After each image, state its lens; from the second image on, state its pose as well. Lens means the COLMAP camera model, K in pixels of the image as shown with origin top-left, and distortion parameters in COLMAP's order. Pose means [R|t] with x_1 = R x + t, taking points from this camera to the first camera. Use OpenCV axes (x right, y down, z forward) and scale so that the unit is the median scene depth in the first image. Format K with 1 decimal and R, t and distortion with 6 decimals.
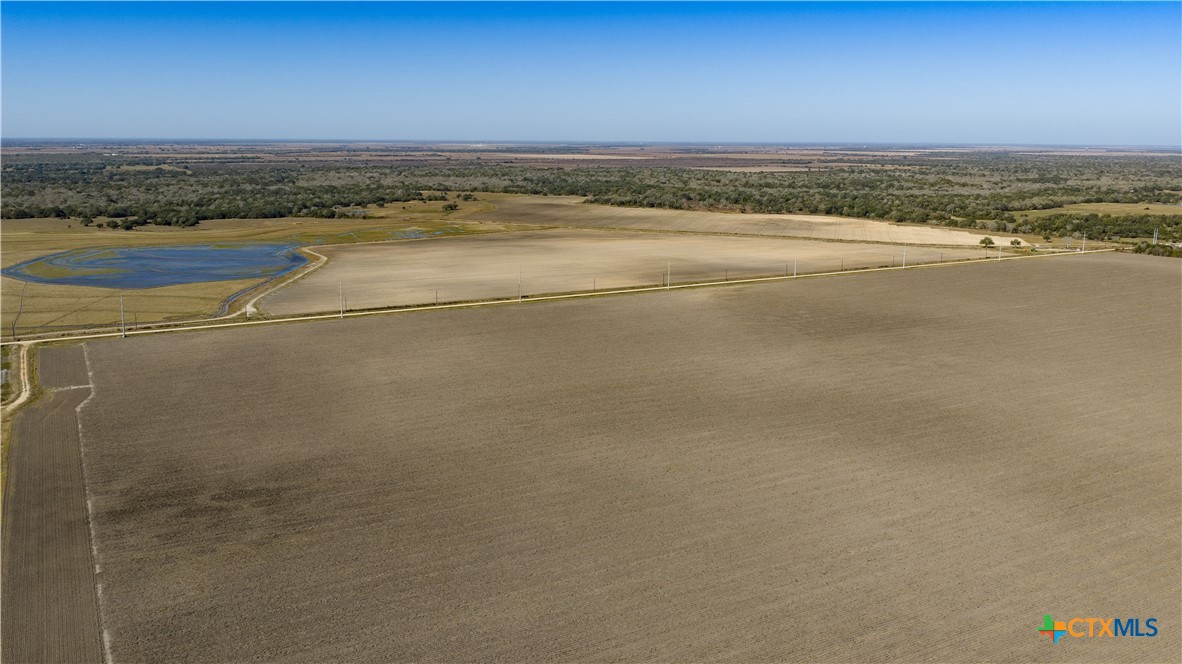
lens RADIAL K [[970.5, 0, 596.0], [0, 970.5, 331.0], [0, 0, 1]] dist [0.030620, -0.065120]
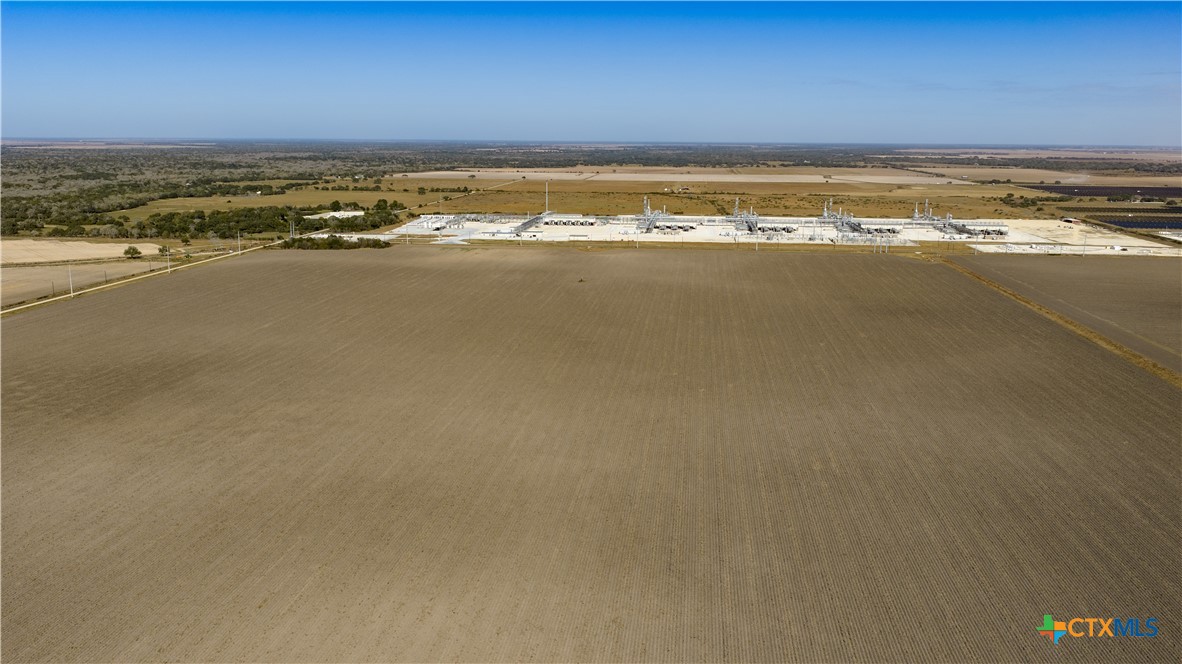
lens RADIAL K [[970.5, 0, 596.0], [0, 970.5, 331.0], [0, 0, 1]] dist [0.030620, -0.065120]
pose [[0.583916, -0.161162, 0.795656, -0.058962], [0.155658, 0.984138, 0.085105, -0.032091], [-0.796751, 0.074156, 0.599740, 0.158362]]
